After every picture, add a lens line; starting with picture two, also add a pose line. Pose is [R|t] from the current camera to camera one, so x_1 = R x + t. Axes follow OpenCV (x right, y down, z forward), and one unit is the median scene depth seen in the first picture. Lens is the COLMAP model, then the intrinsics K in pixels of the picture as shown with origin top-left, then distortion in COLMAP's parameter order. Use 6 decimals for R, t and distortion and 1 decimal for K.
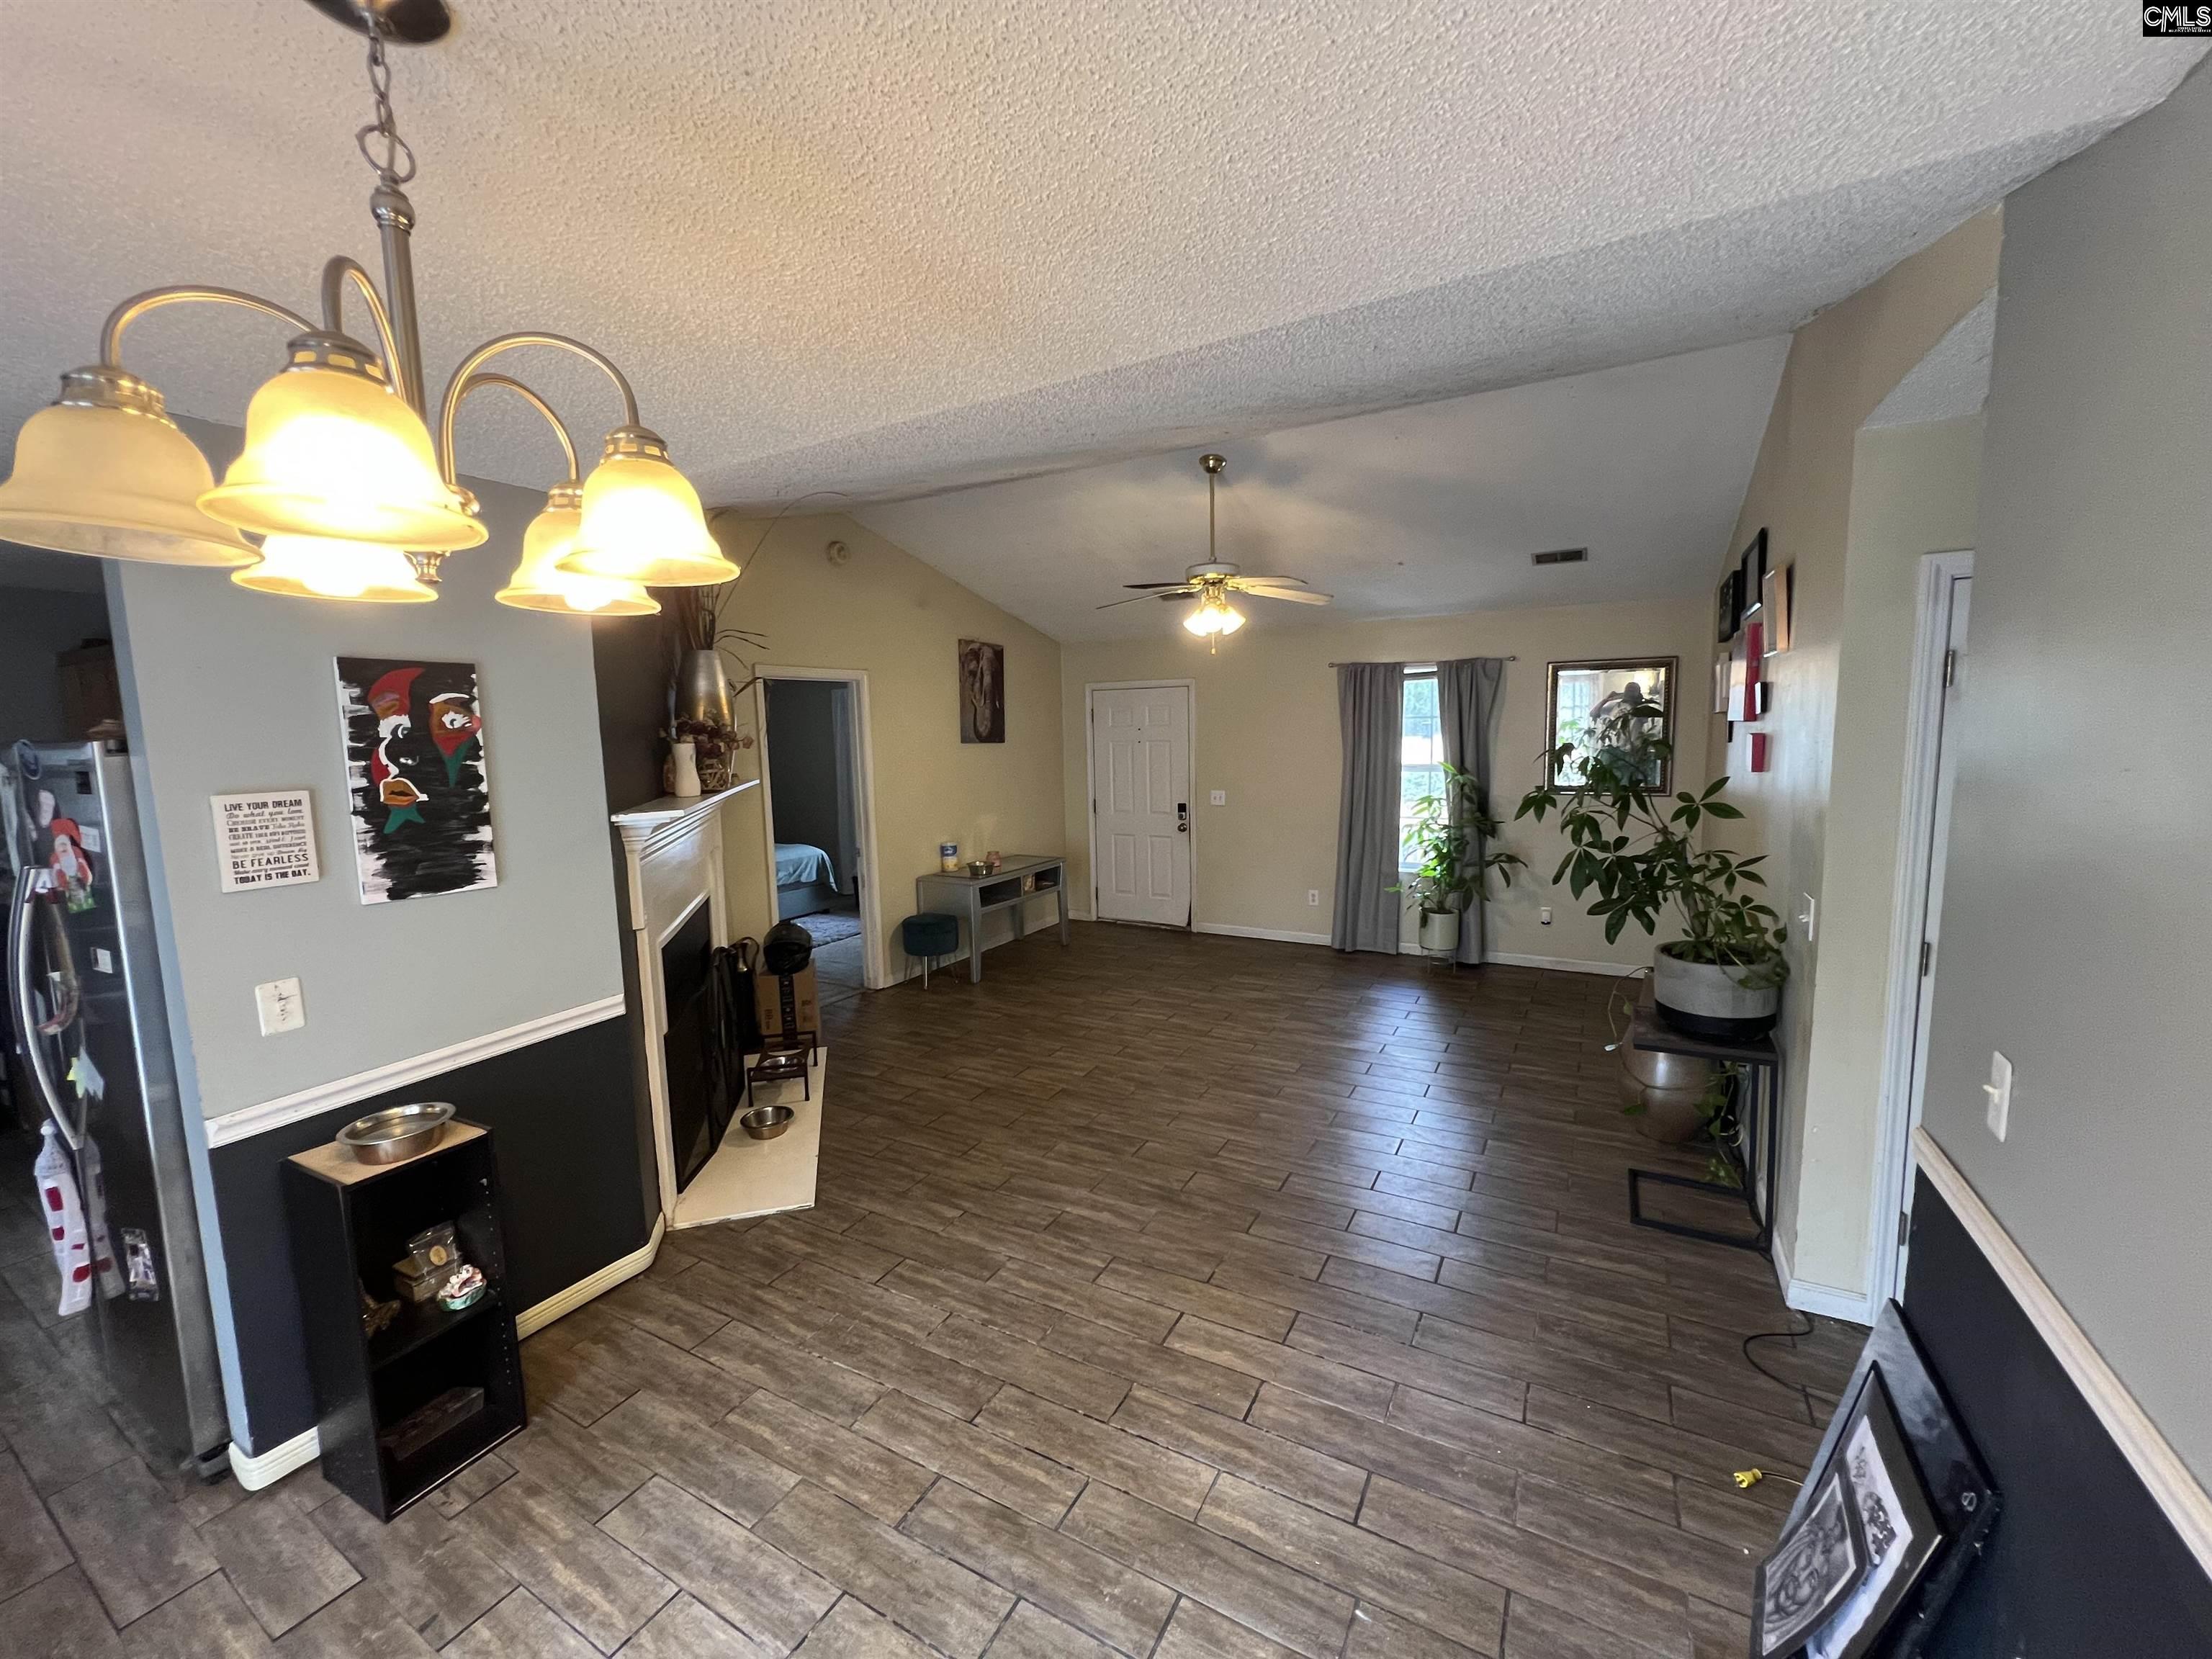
lens RADIAL K [[893.7, 0, 1103.7], [0, 893.7, 821.8], [0, 0, 1]] dist [0.003490, 0.000232]
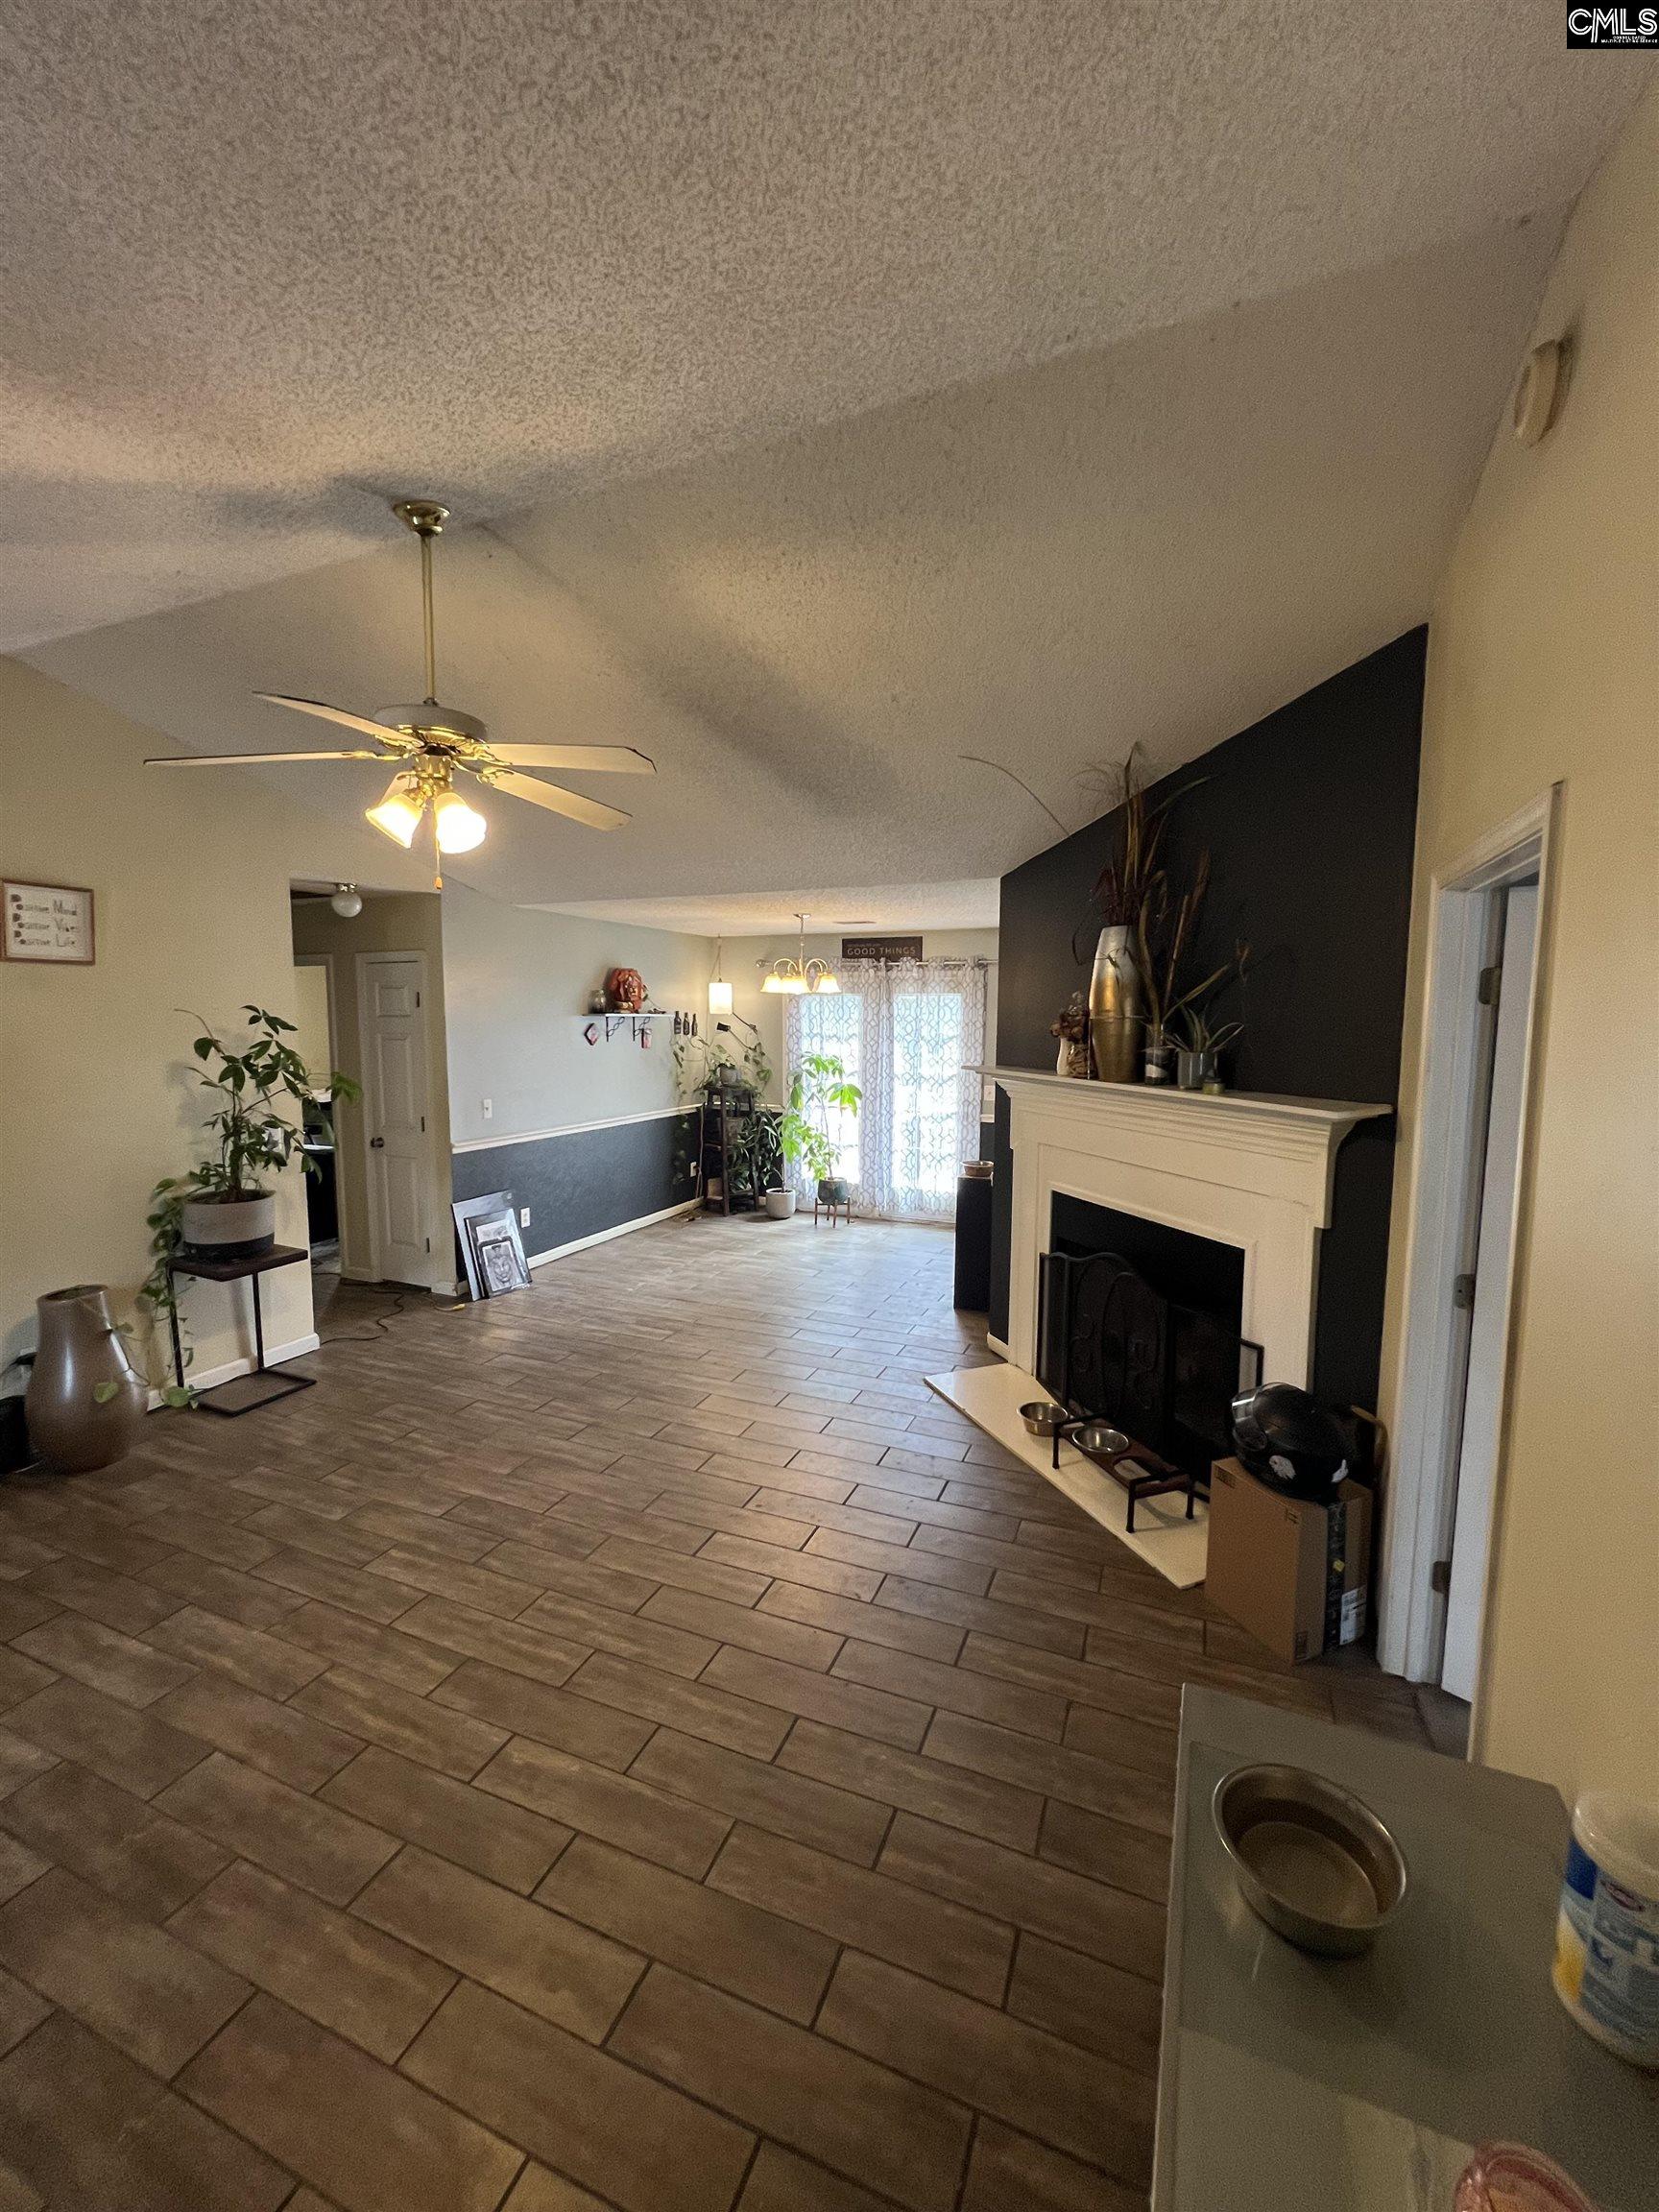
lens RADIAL K [[892.6, 0, 835.2], [0, 892.6, 1107.8], [0, 0, 1]] dist [-0.003219, -0.000137]
pose [[-0.994017, 0.029035, -0.105297, -0.104435], [0.005570, 0.976242, 0.216614, -0.365596], [0.109085, 0.214731, -0.970562, 3.254819]]
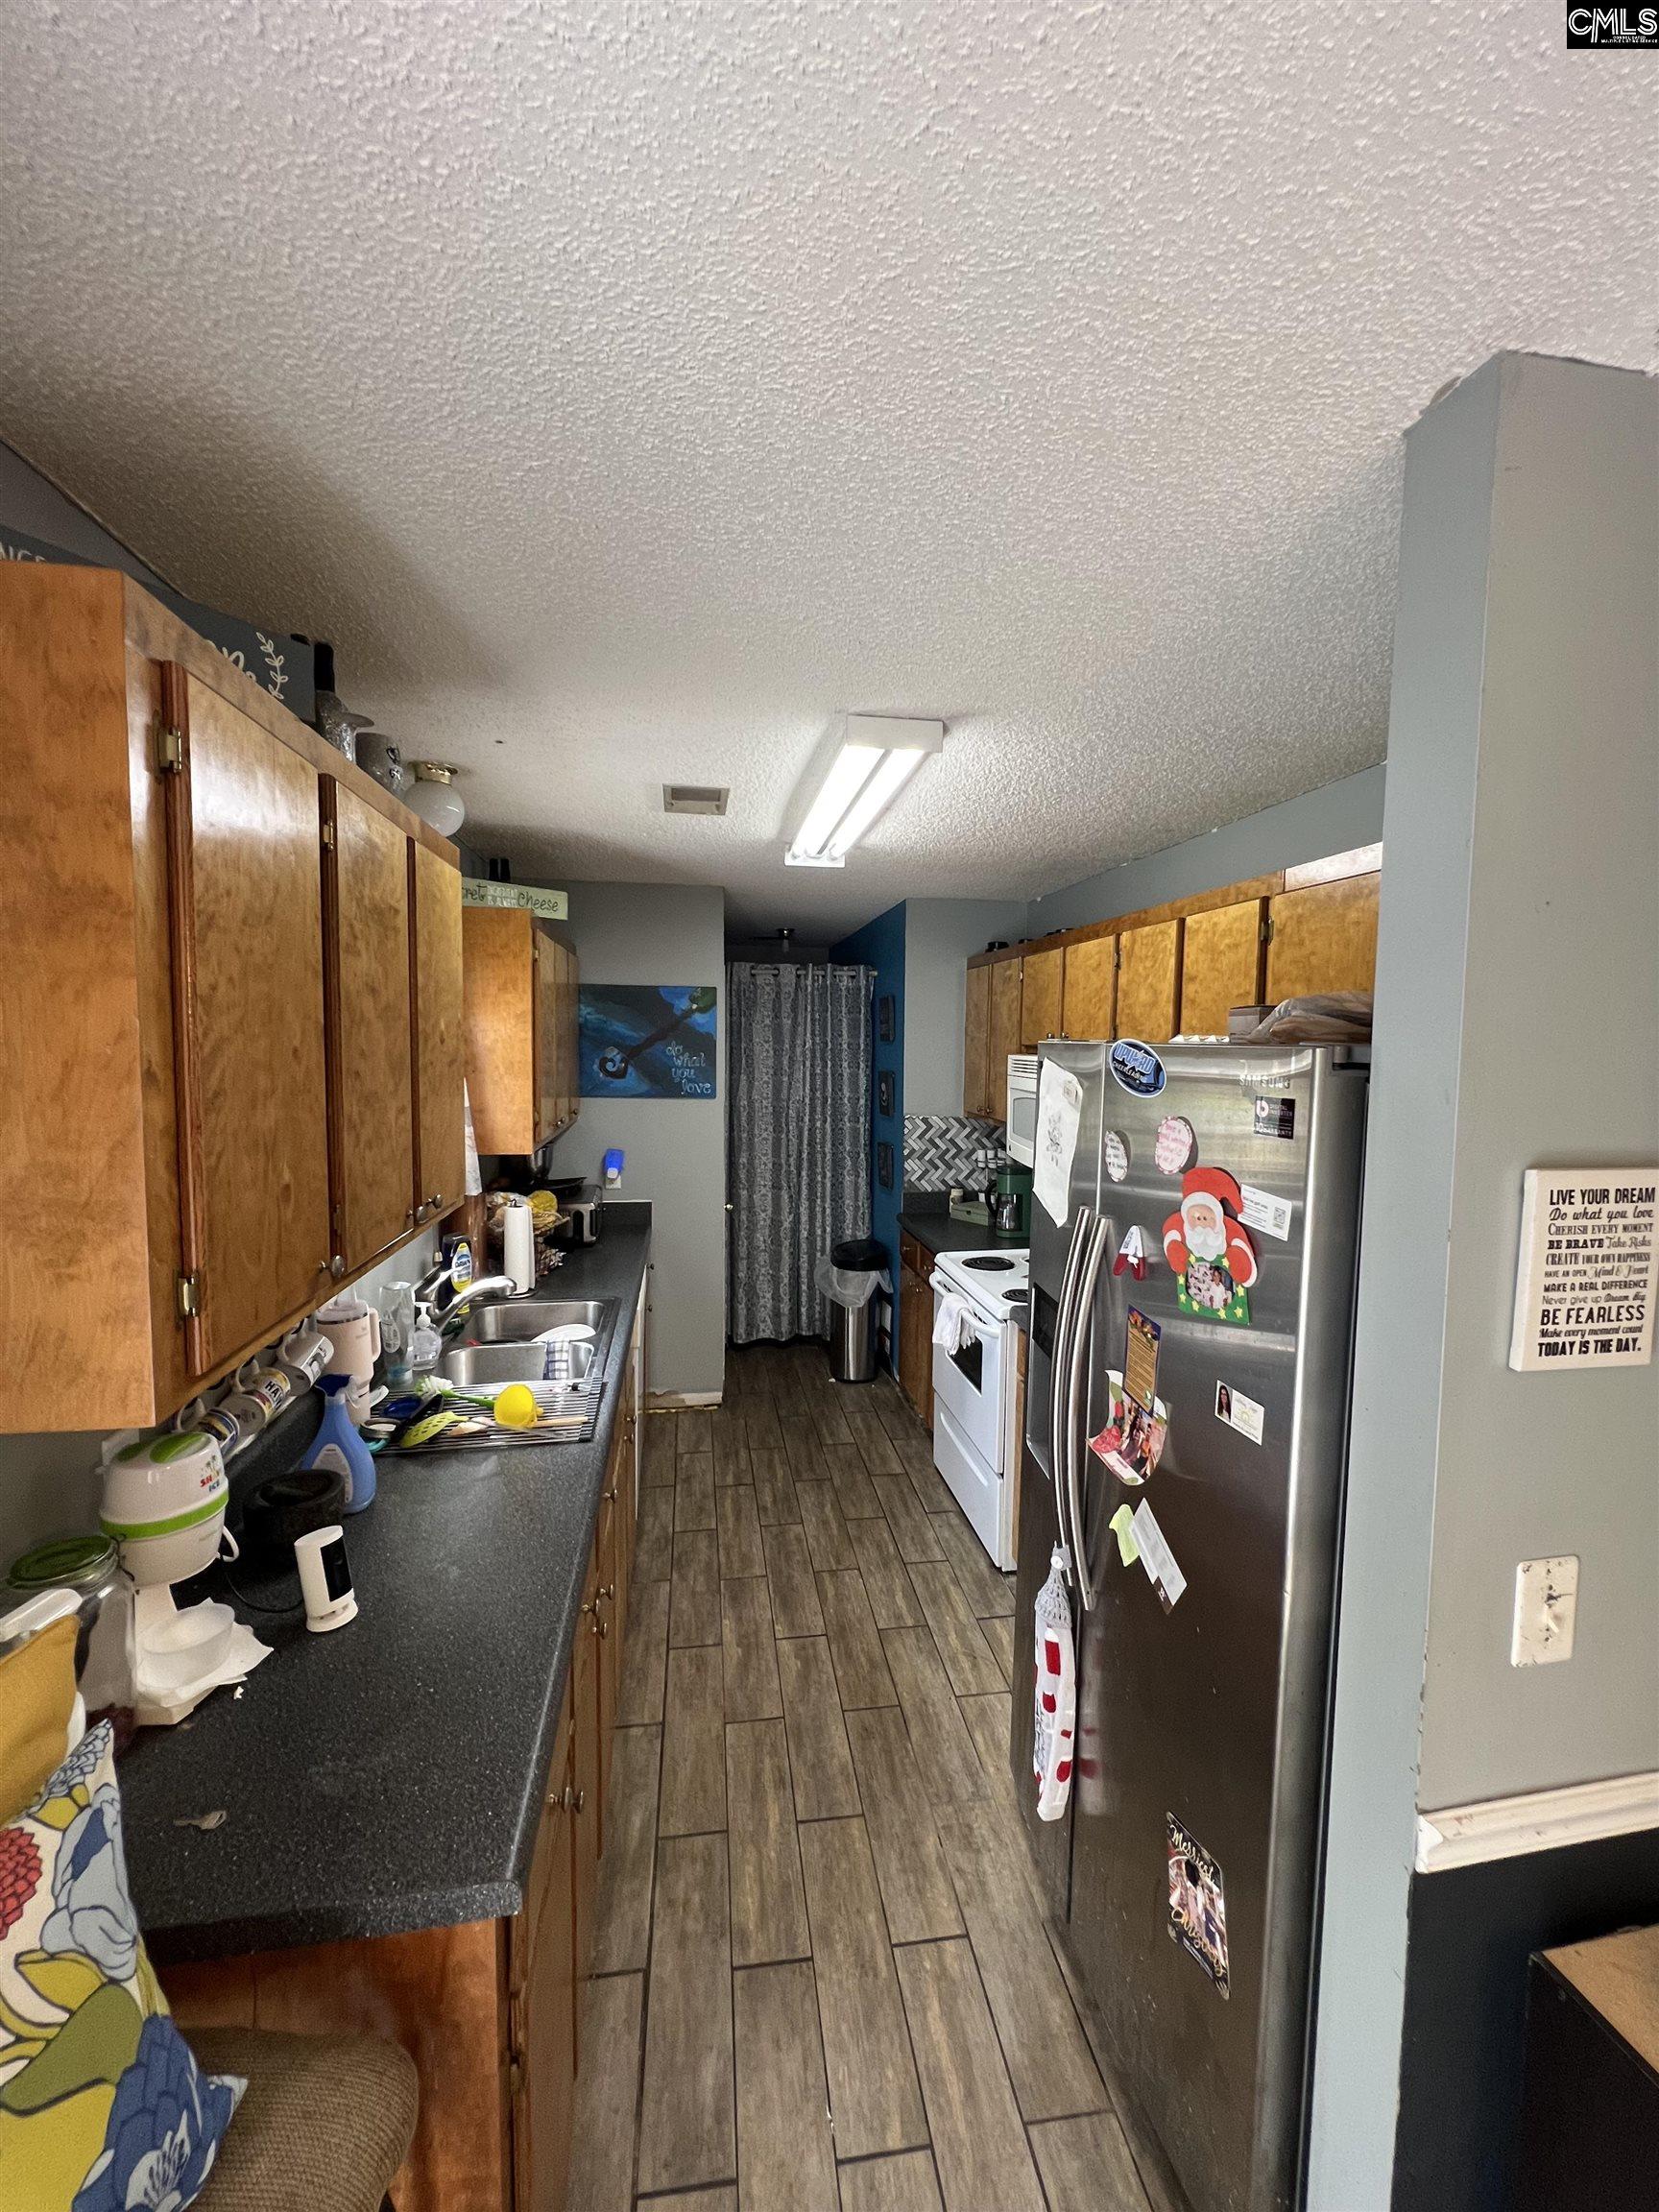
lens RADIAL K [[892.6, 0, 819.6], [0, 892.6, 1099.8], [0, 0, 1]] dist [-0.003219, -0.000137]
pose [[0.627927, 0.089172, -0.773147, -0.766121], [-0.115404, 0.993101, 0.020813, -0.028138], [0.769669, 0.076155, 0.633885, 0.356747]]
